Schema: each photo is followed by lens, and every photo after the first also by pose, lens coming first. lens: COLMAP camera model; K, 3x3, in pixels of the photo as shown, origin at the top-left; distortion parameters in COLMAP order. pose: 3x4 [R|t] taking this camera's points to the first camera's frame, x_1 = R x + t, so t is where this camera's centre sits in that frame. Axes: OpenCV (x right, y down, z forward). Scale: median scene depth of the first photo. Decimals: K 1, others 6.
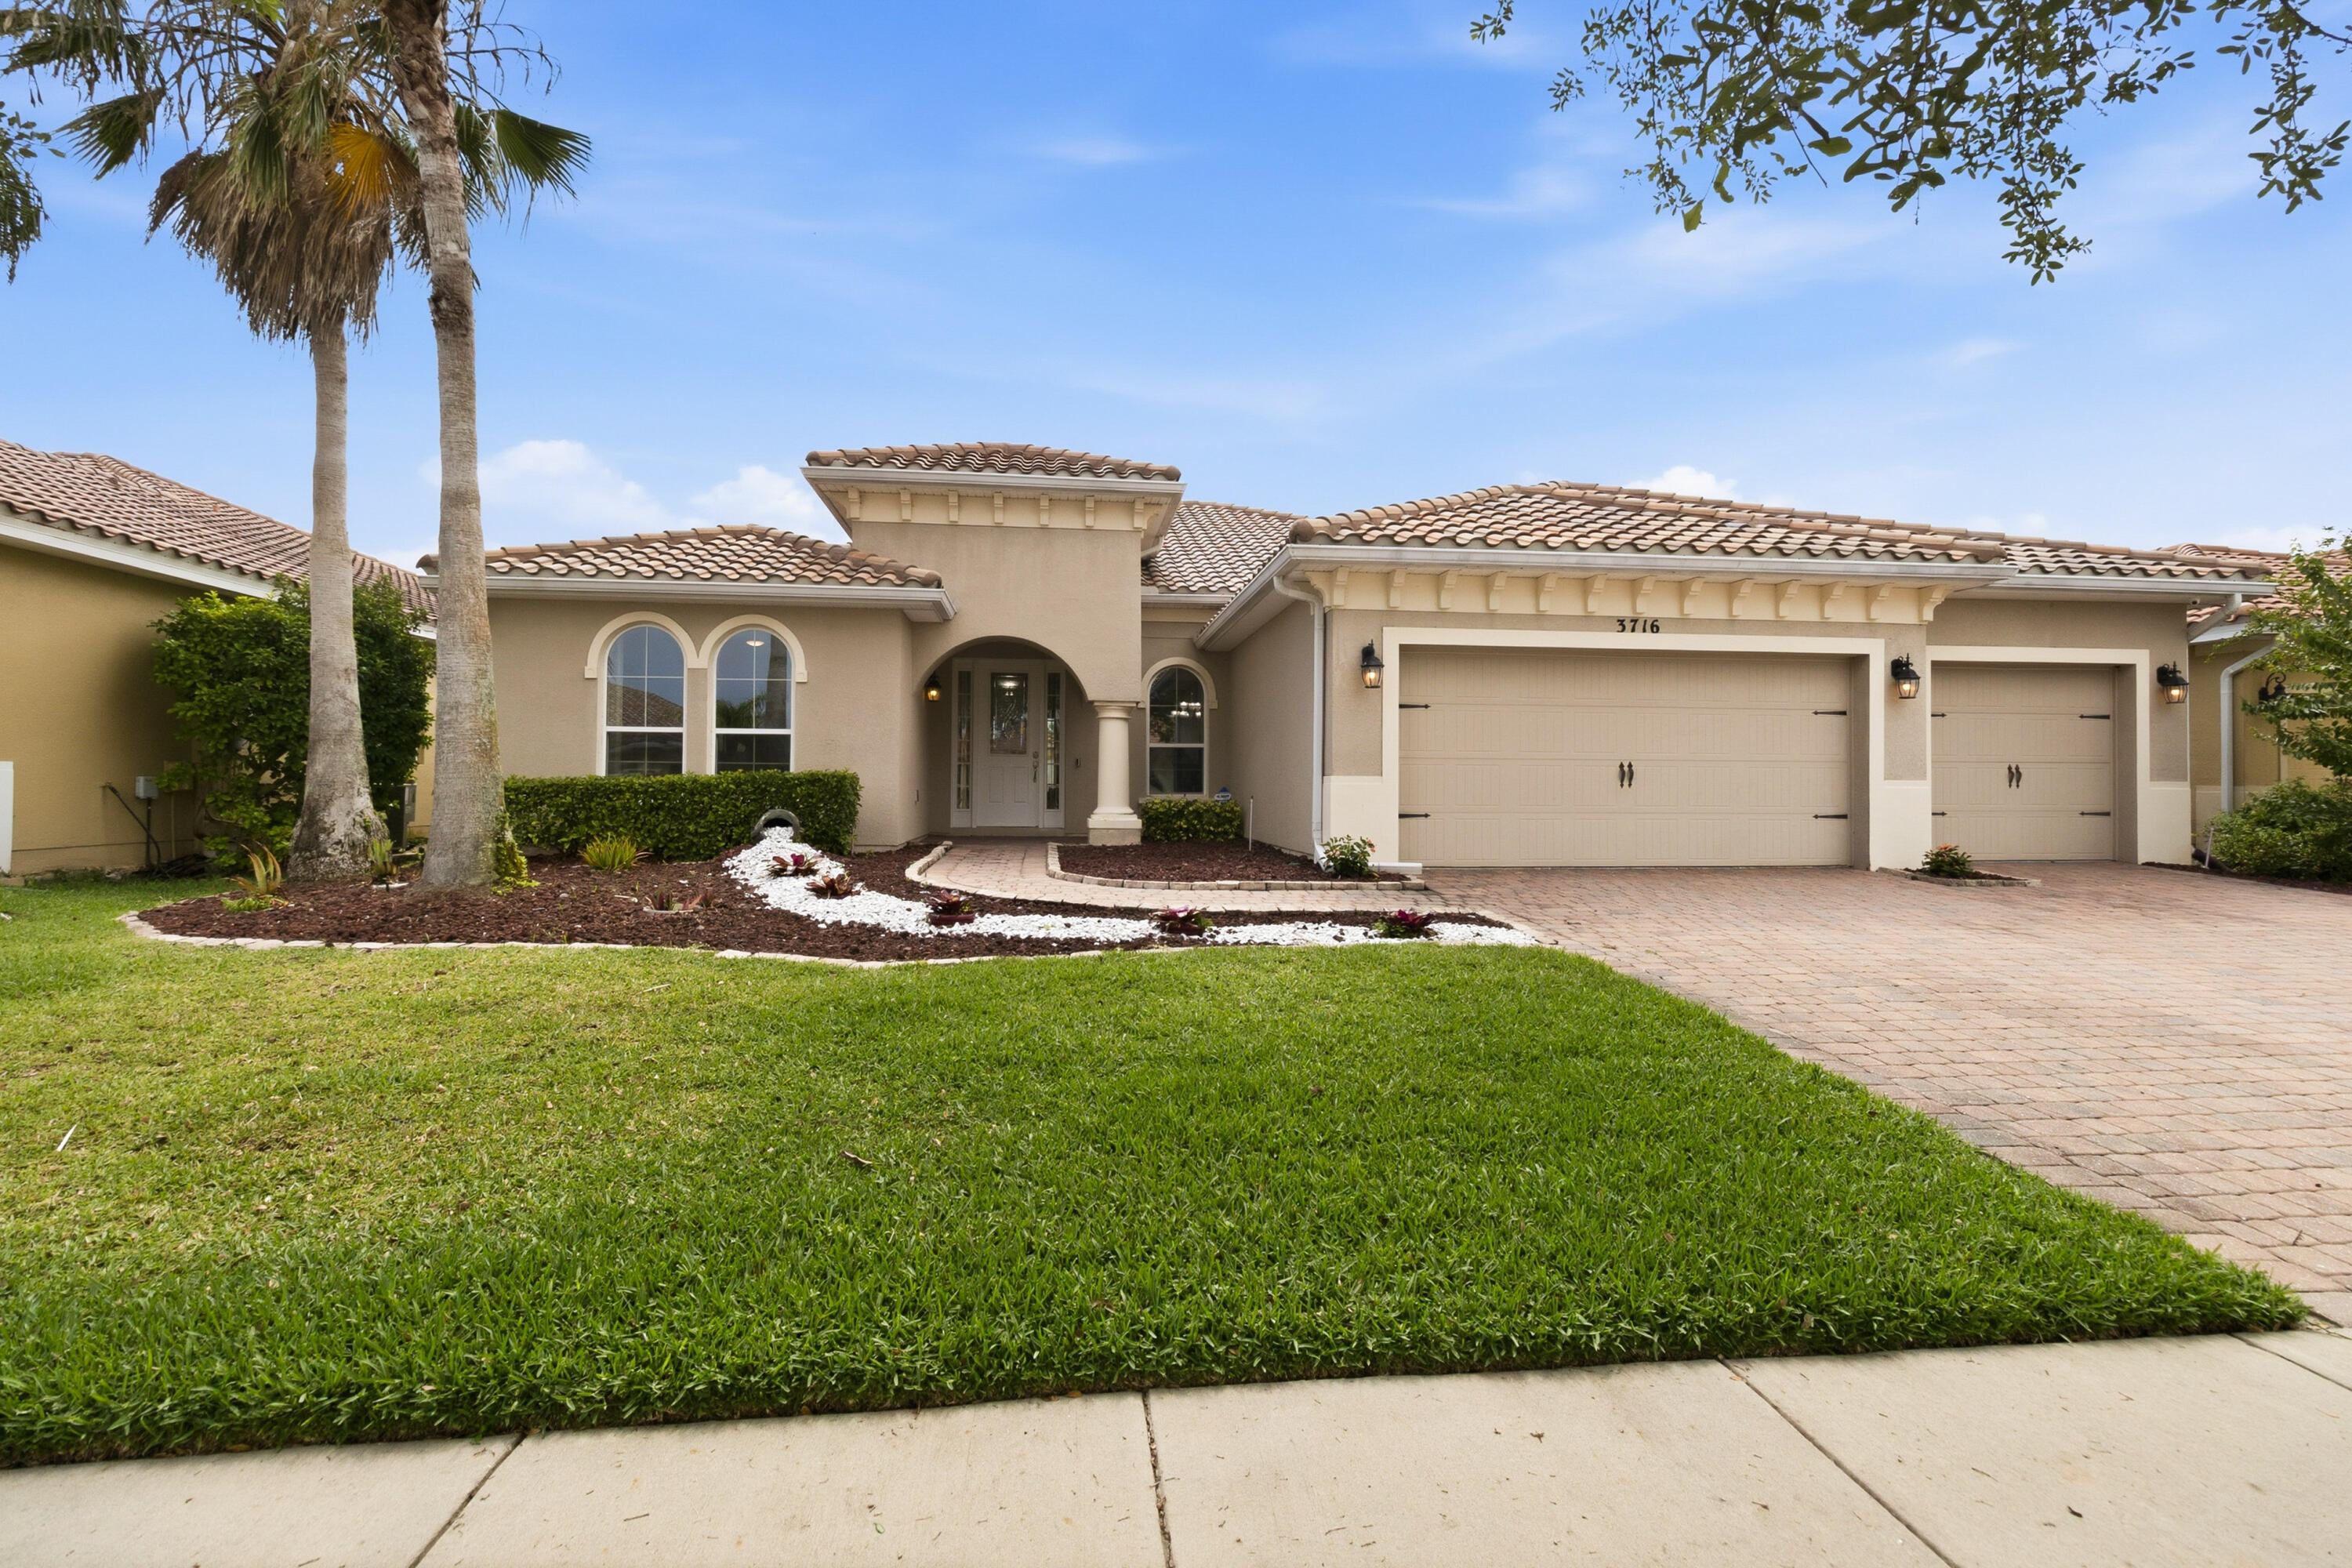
lens RADIAL K [[1076.3, 0, 1184.0], [0, 1076.3, 765.6], [0, 0, 1]] dist [-0.001276, 0.000245]
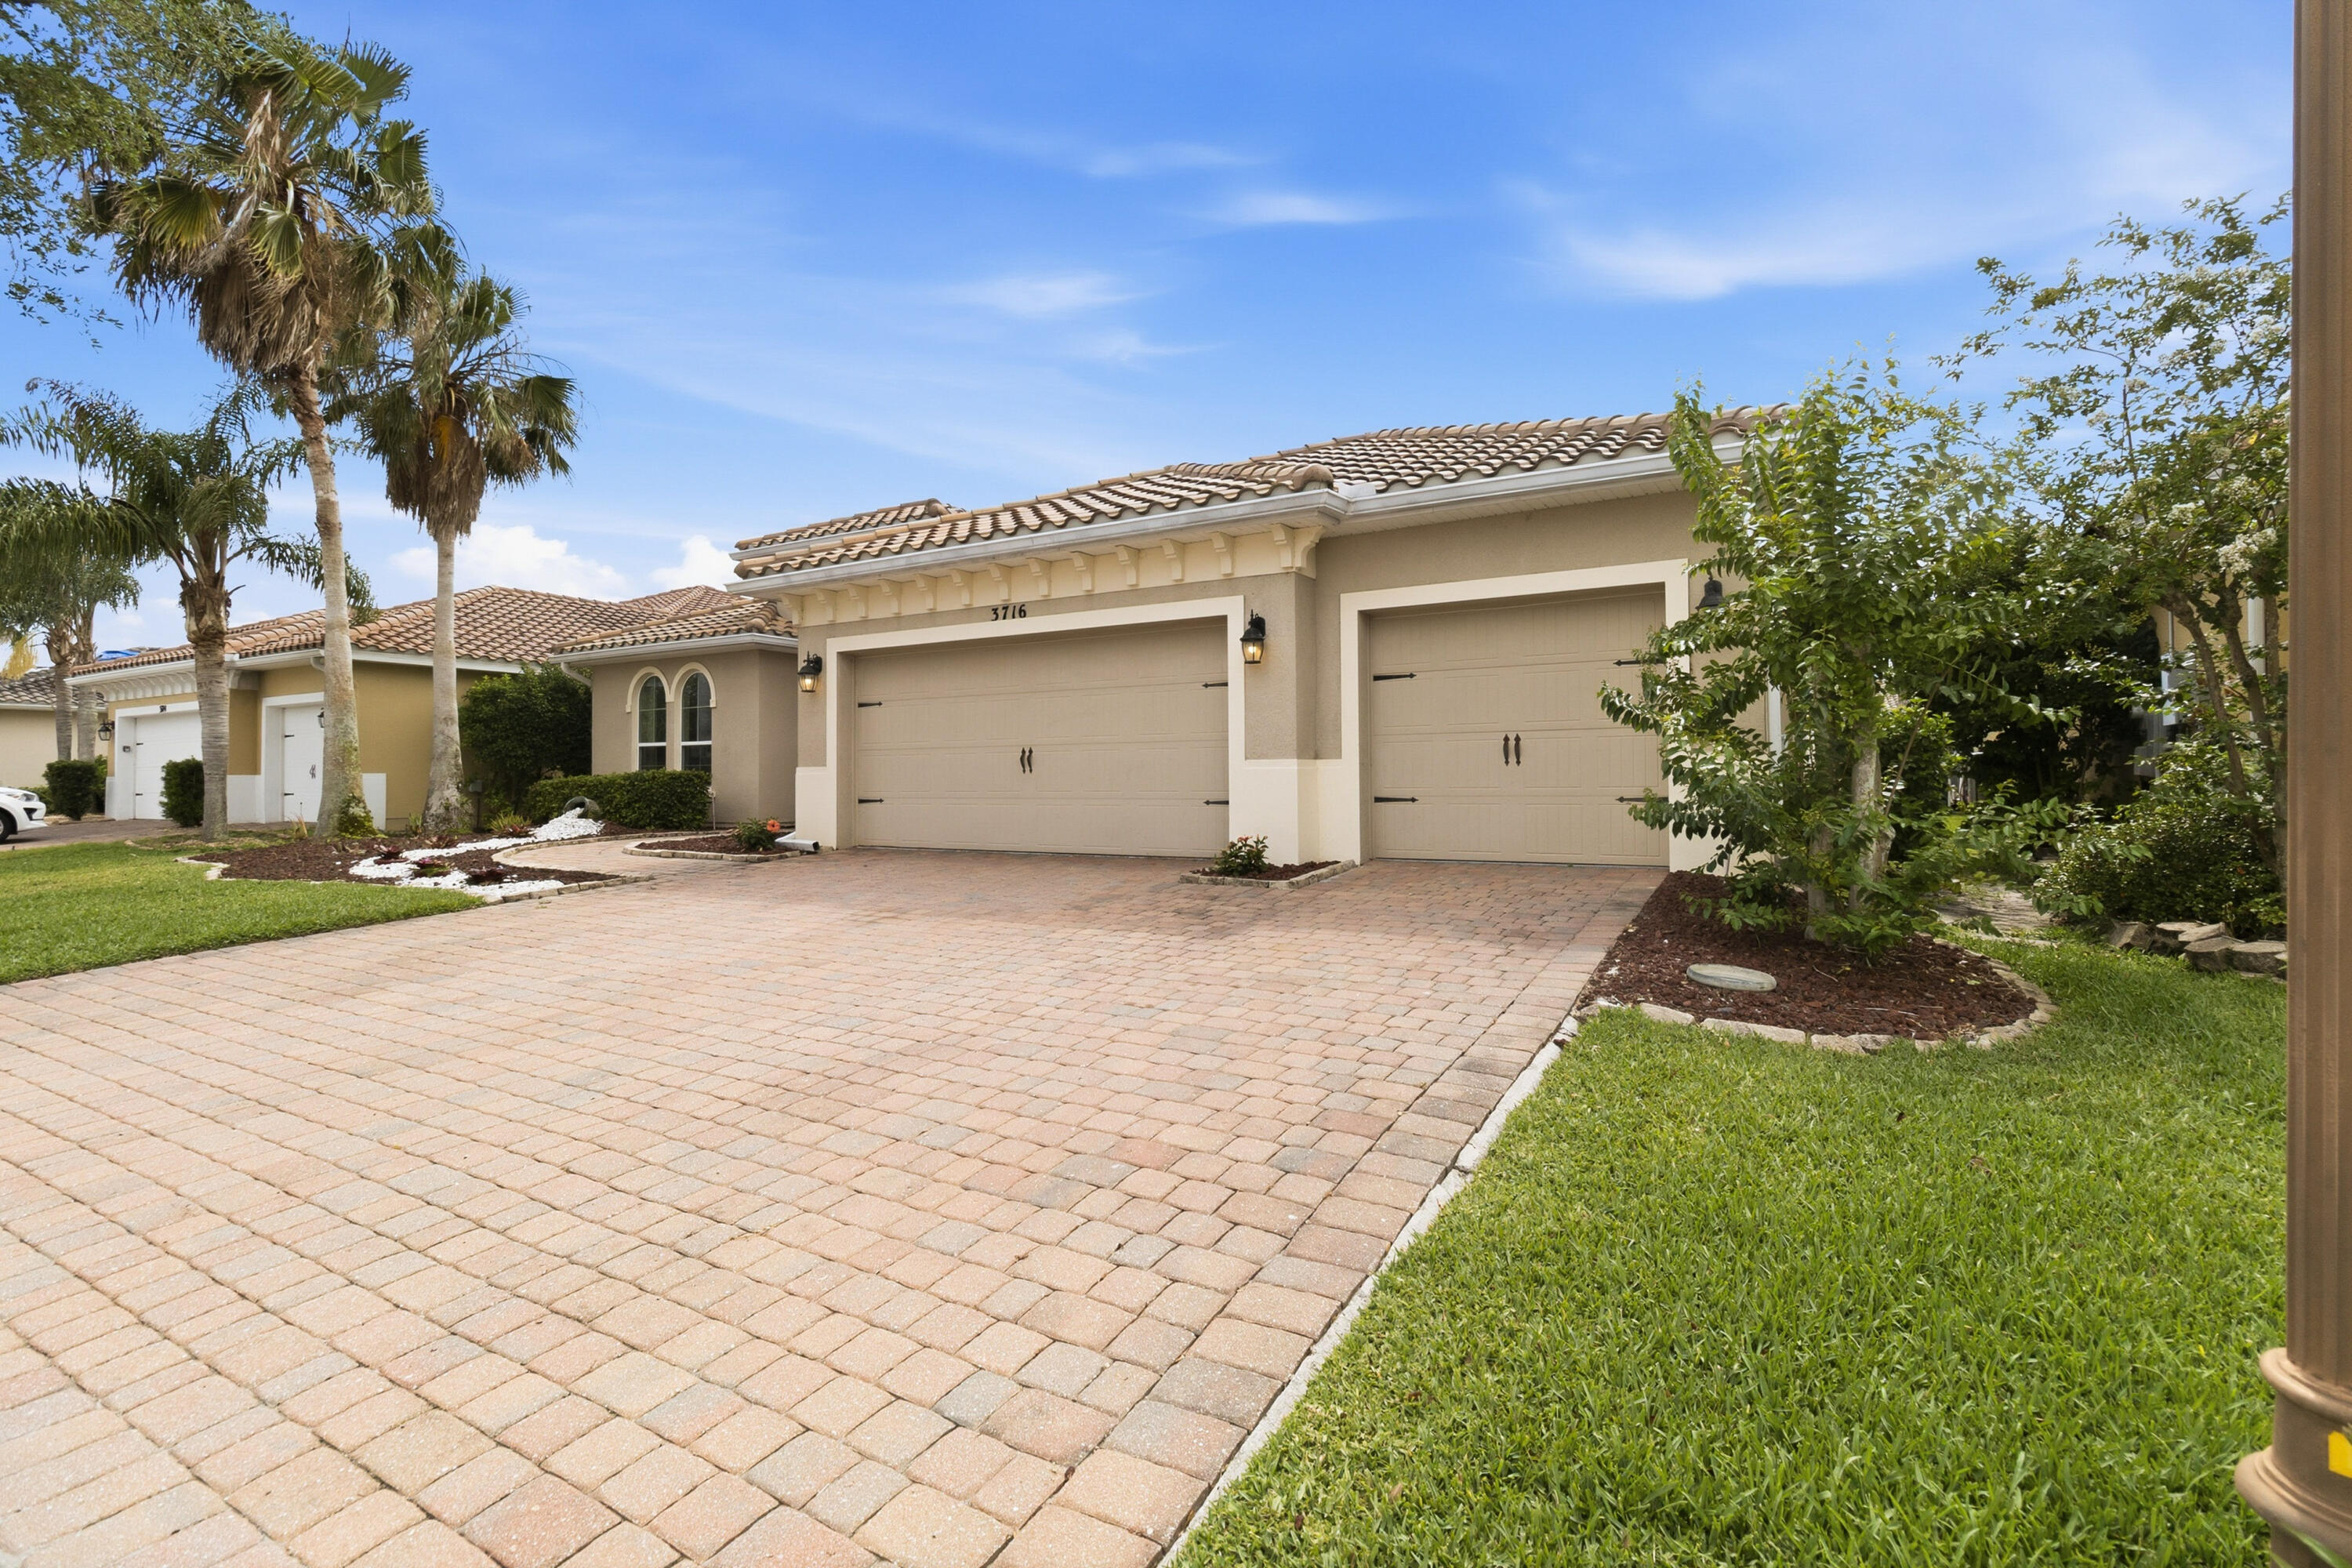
lens RADIAL K [[1076.3, 0, 1184.0], [0, 1076.3, 765.6], [0, 0, 1]] dist [-0.001276, 0.000245]
pose [[0.793530, -0.019936, -0.608204, 1.160980], [0.029942, 0.999532, 0.006302, 0.011872], [0.607794, -0.023212, 0.793756, 0.297295]]
